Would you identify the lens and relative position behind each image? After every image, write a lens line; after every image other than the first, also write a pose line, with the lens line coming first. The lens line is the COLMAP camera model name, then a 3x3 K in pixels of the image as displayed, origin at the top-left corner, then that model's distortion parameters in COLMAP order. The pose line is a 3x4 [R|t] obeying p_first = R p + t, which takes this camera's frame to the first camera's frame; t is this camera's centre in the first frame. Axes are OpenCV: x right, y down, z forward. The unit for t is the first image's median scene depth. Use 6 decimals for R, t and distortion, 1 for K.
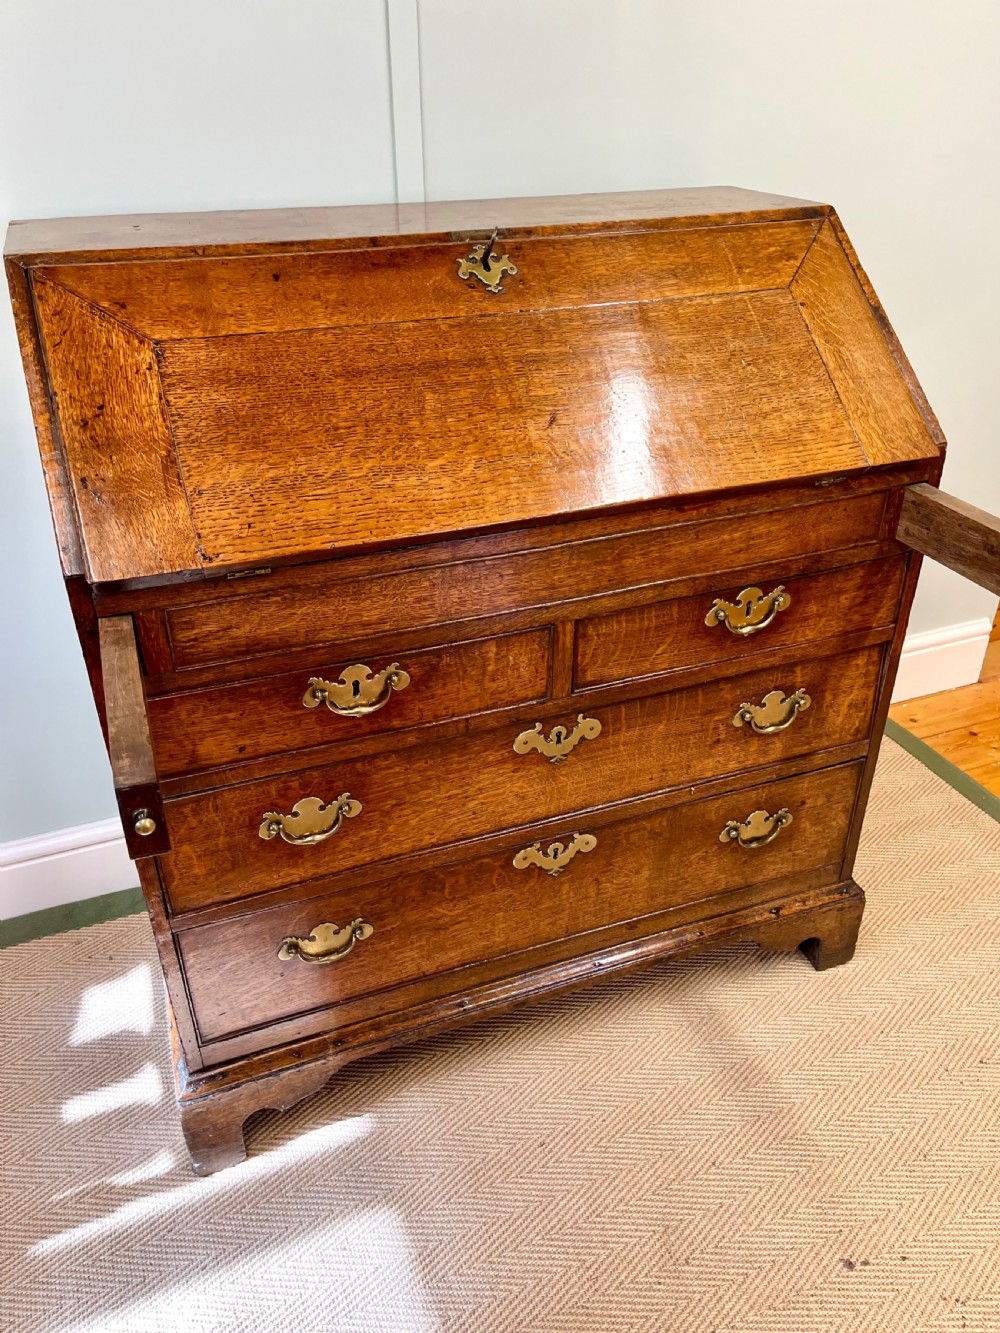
lens RADIAL K [[1003.3, 0, 494.7], [0, 1003.3, 672.5], [0, 0, 1]] dist [0.029247, -0.012623]
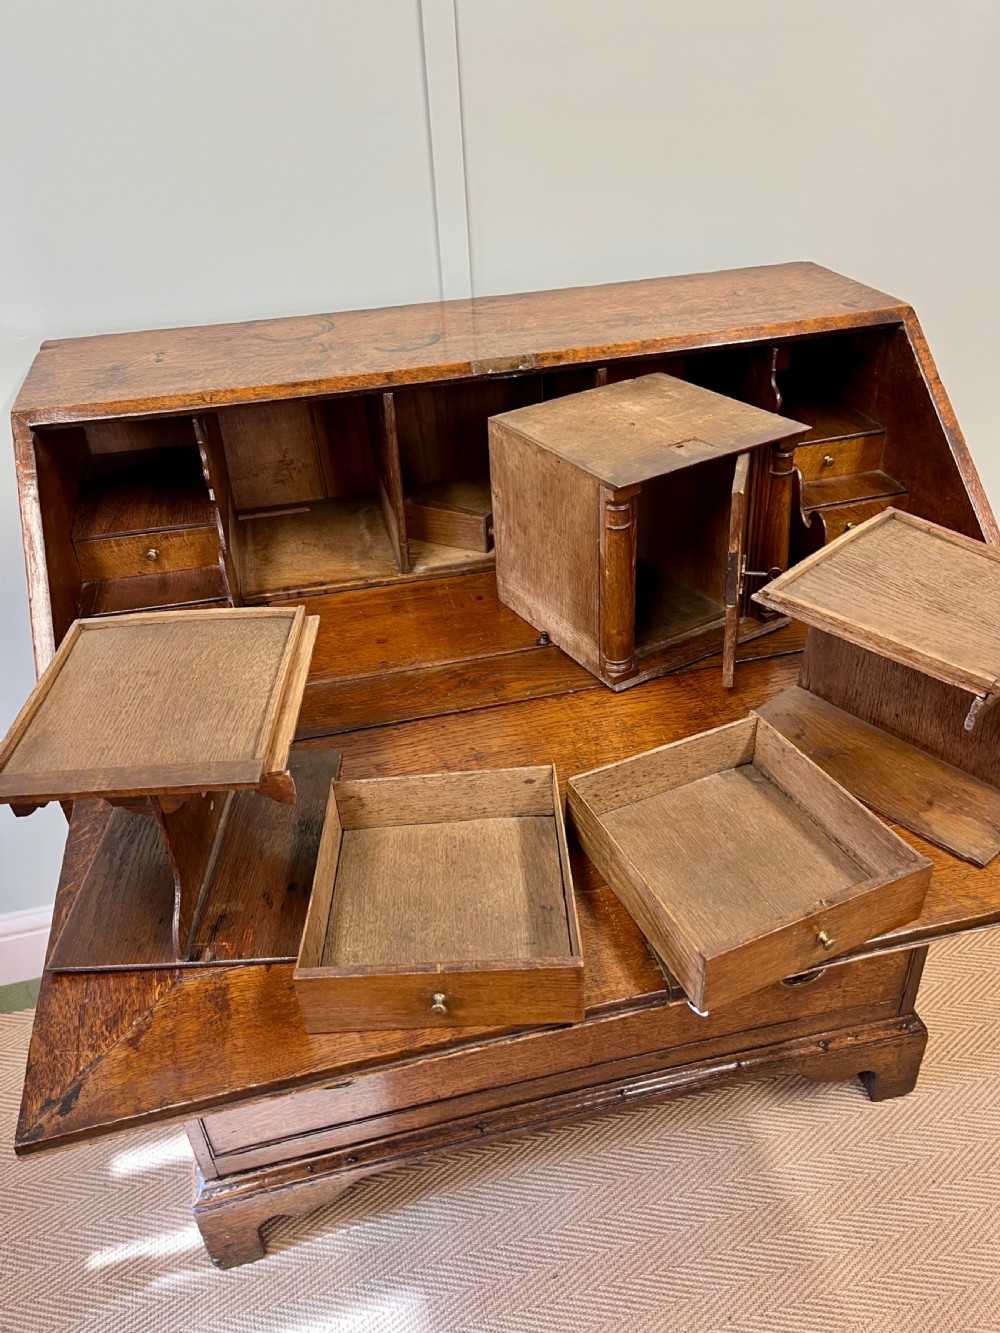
lens RADIAL K [[1015.7, 0, 503.3], [0, 1015.7, 668.2], [0, 0, 1]] dist [0.066717, -0.094682]
pose [[0.991011, 0.039770, -0.127730, 0.119941], [-0.033010, 0.997962, 0.054614, -0.206322], [0.129642, -0.049907, 0.990304, 0.040990]]
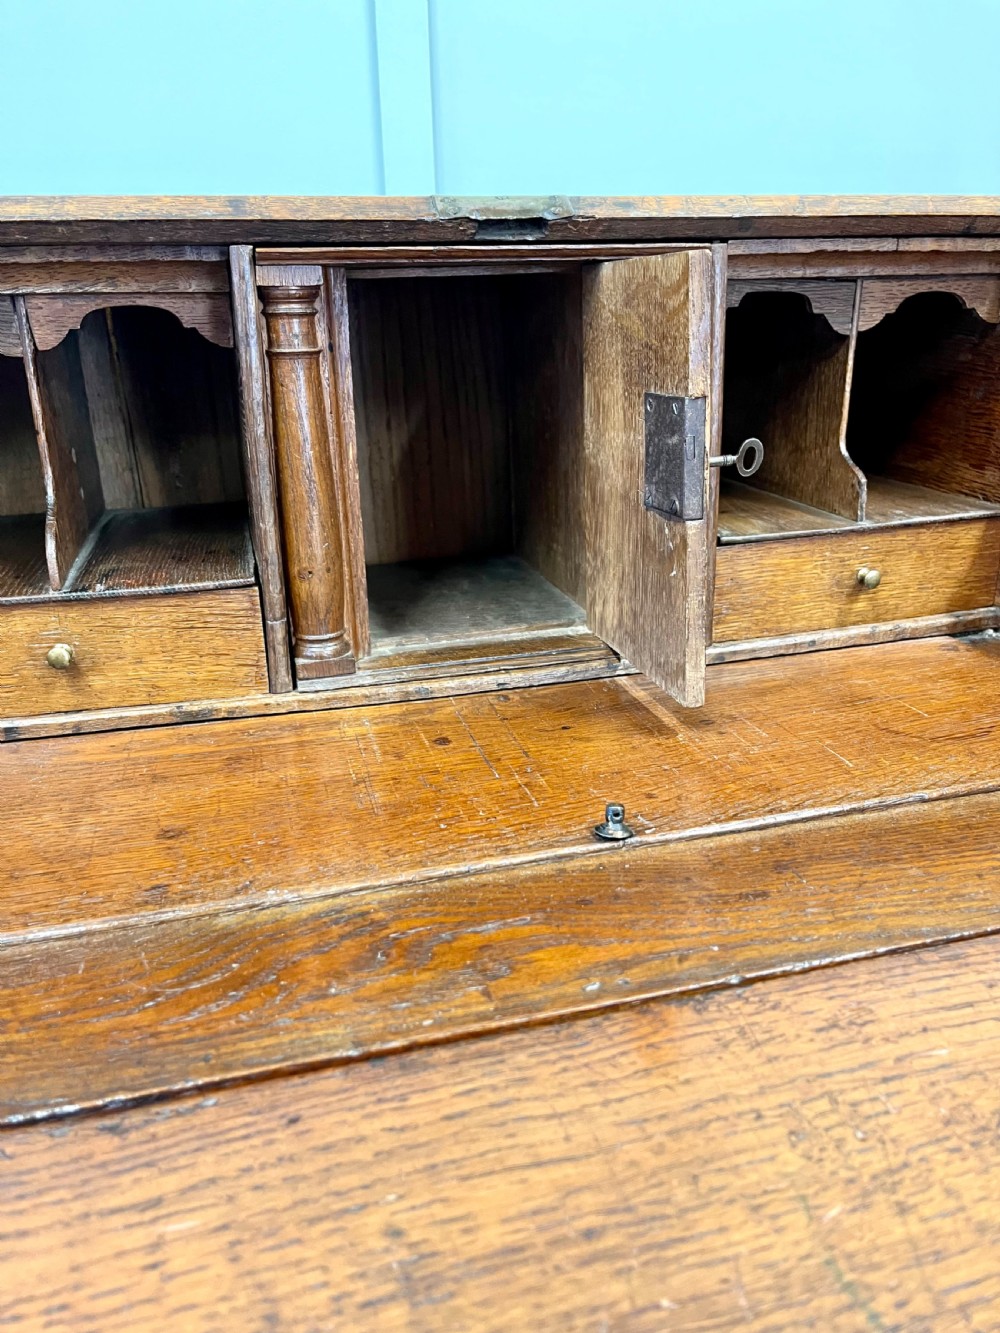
lens RADIAL K [[1015.7, 0, 507.5], [0, 1015.7, 670.5], [0, 0, 1]] dist [0.066717, -0.094682]
pose [[0.994934, 0.017415, -0.099008, 0.031599], [-0.037321, 0.978481, -0.202936, -0.162930], [0.093343, 0.205603, 0.974174, 0.638753]]
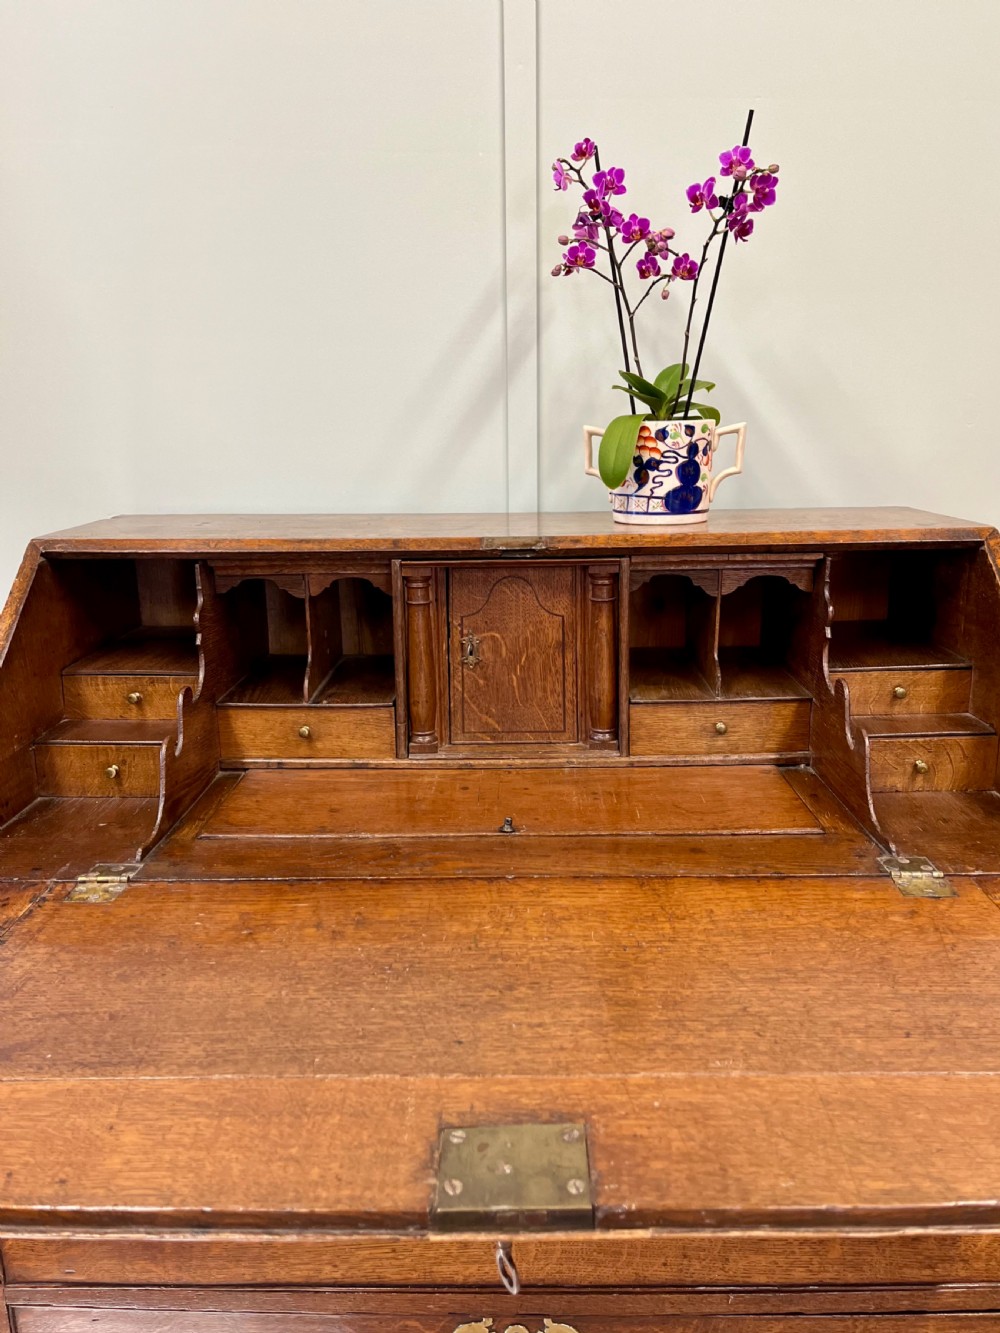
lens RADIAL K [[1015.7, 0, 496.6], [0, 1015.7, 675.2], [0, 0, 1]] dist [0.066717, -0.094682]
pose [[0.930609, 0.082203, -0.356666, 0.305791], [-0.183826, 0.947610, -0.261235, -0.083581], [0.316506, 0.308672, 0.896965, 0.224192]]
